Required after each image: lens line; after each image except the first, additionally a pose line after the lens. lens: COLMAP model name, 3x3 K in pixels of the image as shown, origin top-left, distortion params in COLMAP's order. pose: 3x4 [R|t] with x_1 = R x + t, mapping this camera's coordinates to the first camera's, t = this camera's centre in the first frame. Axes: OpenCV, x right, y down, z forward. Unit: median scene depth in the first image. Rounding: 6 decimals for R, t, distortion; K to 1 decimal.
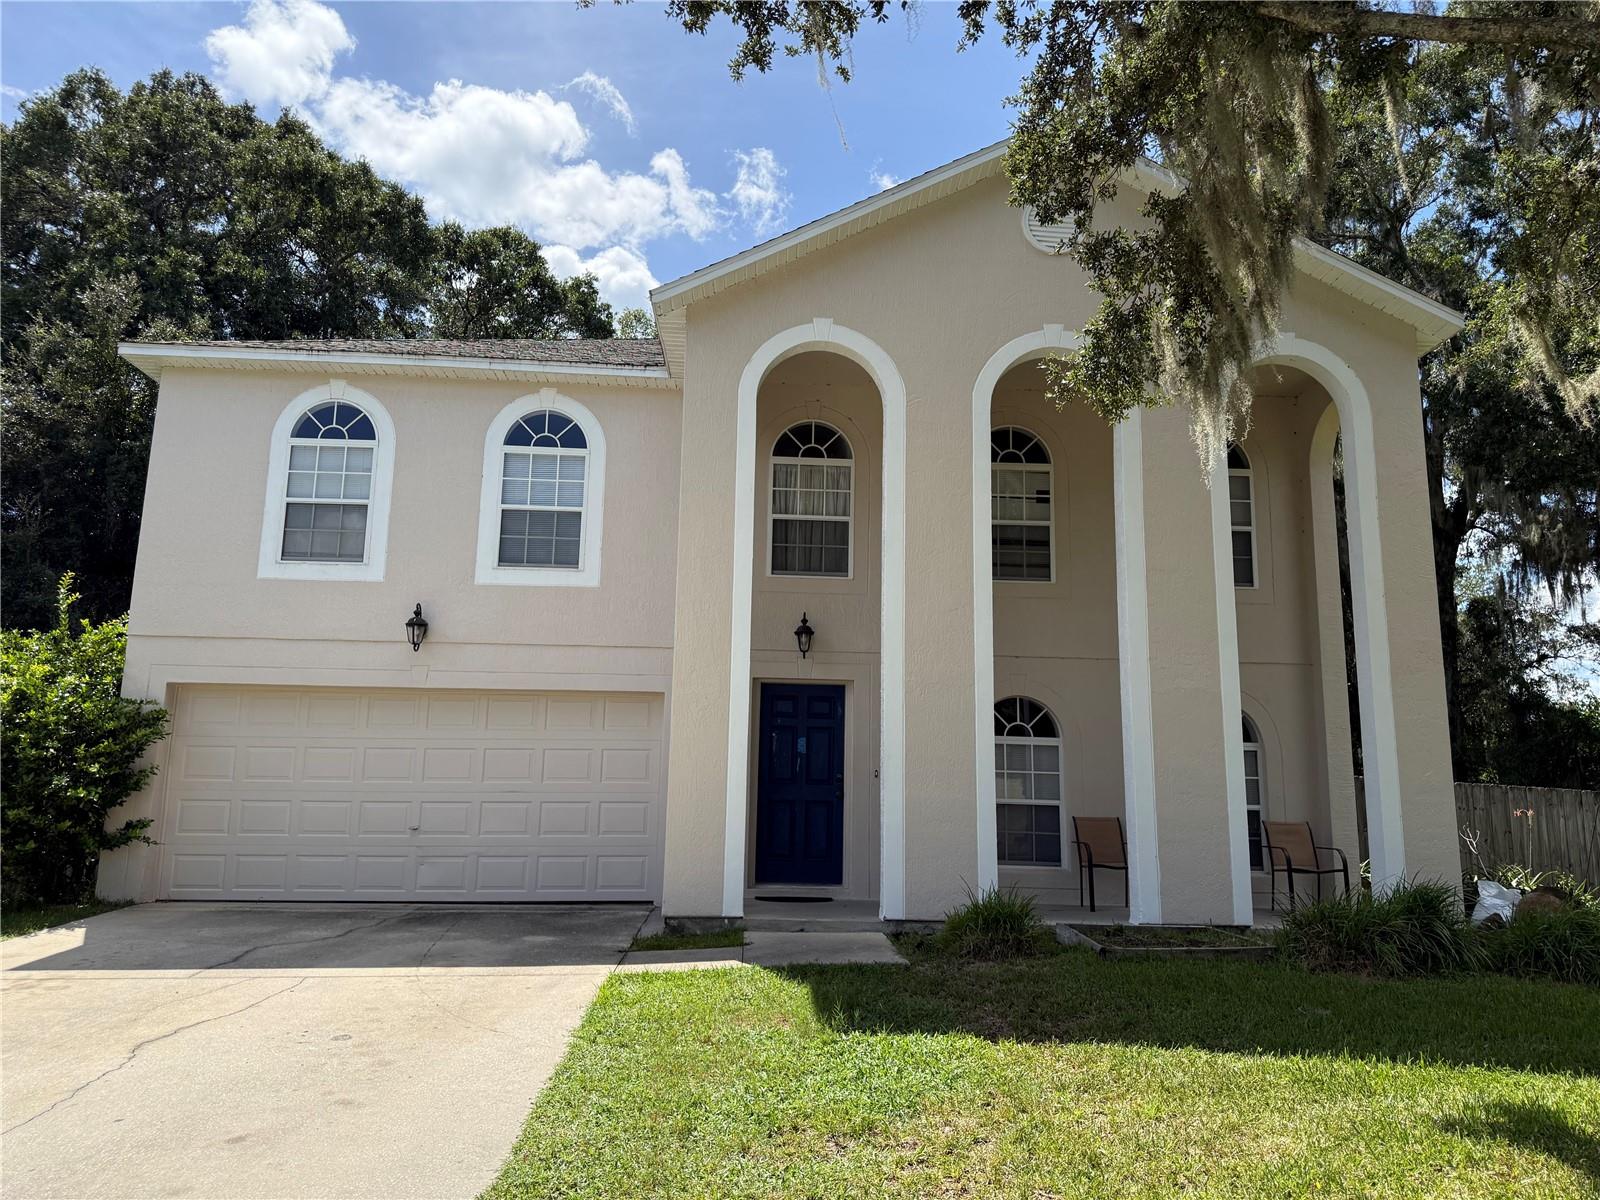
lens RADIAL K [[1161.2, 0, 800.0], [0, 1161.2, 600.0], [0, 0, 1]] dist [0.049106, -0.060443]
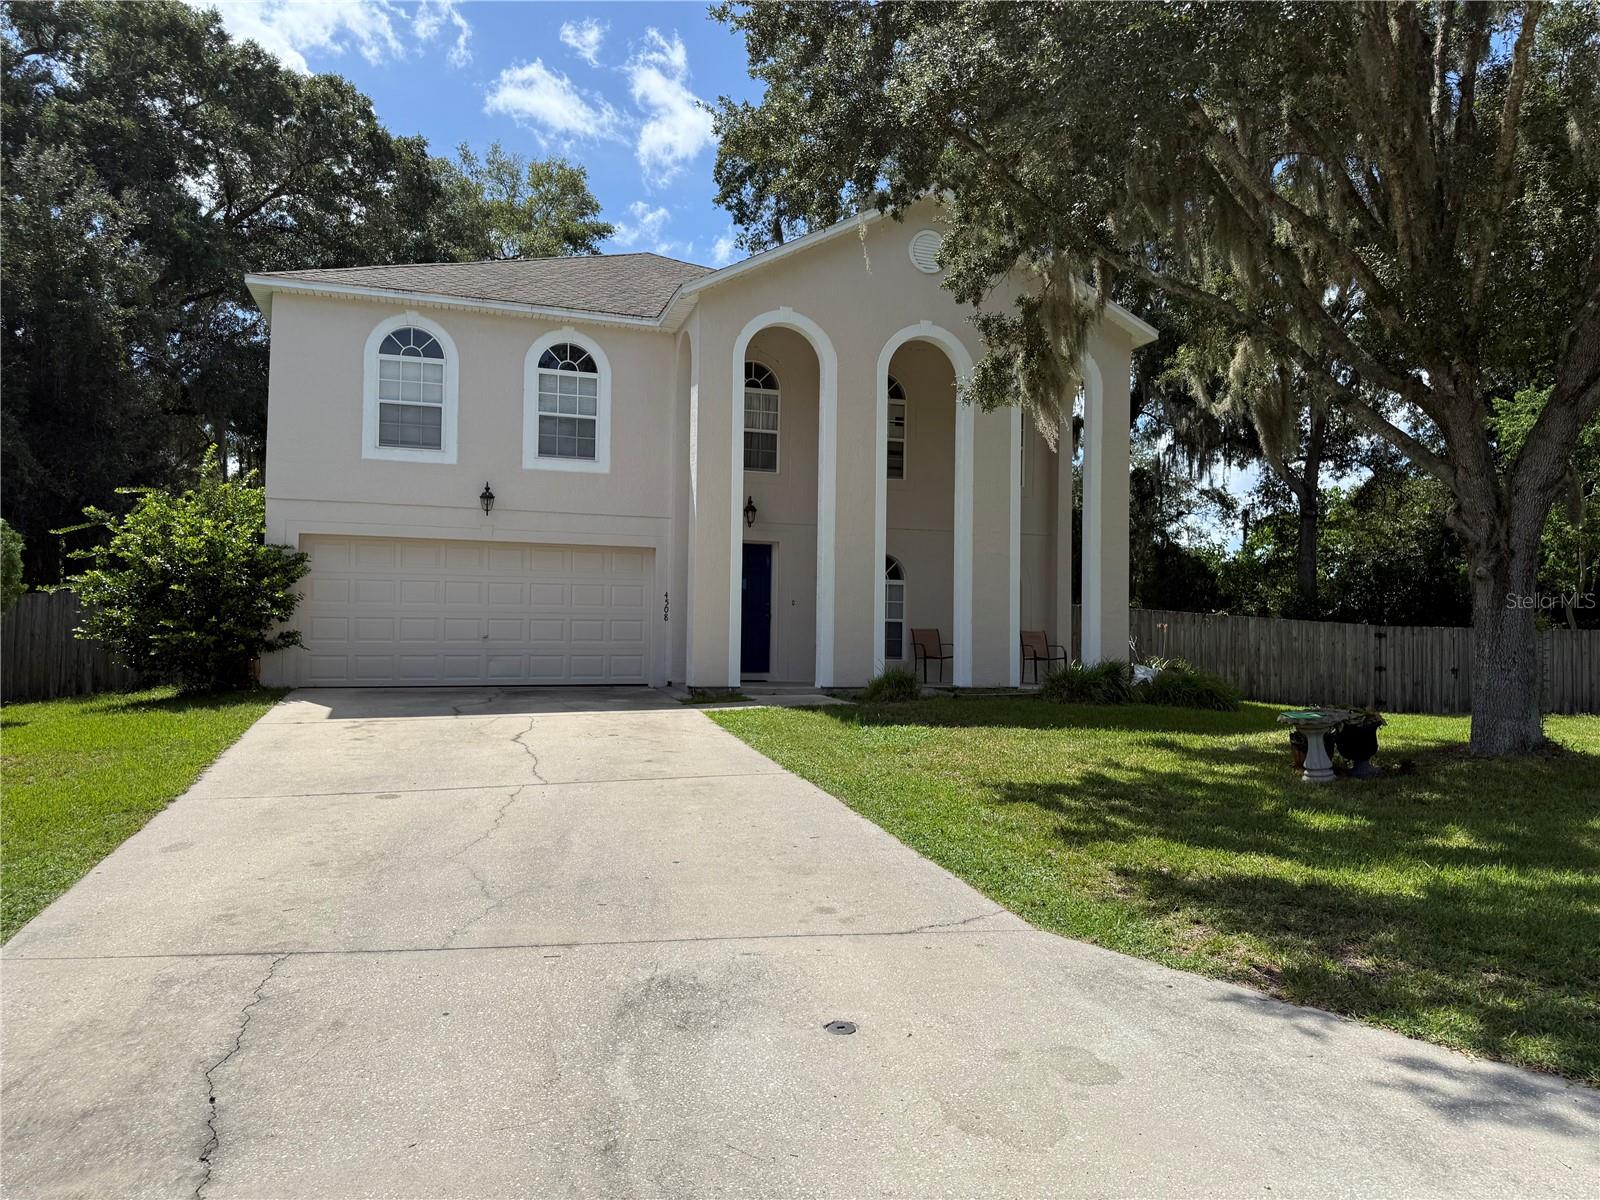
lens RADIAL K [[1195.3, 0, 800.0], [0, 1195.3, 600.0], [0, 0, 1]] dist [0.140857, -0.215236]
pose [[0.965711, 0.004114, 0.259587, -0.337703], [-0.042302, 0.989006, 0.141694, -0.078598], [-0.256150, -0.147817, 0.955268, -0.521780]]
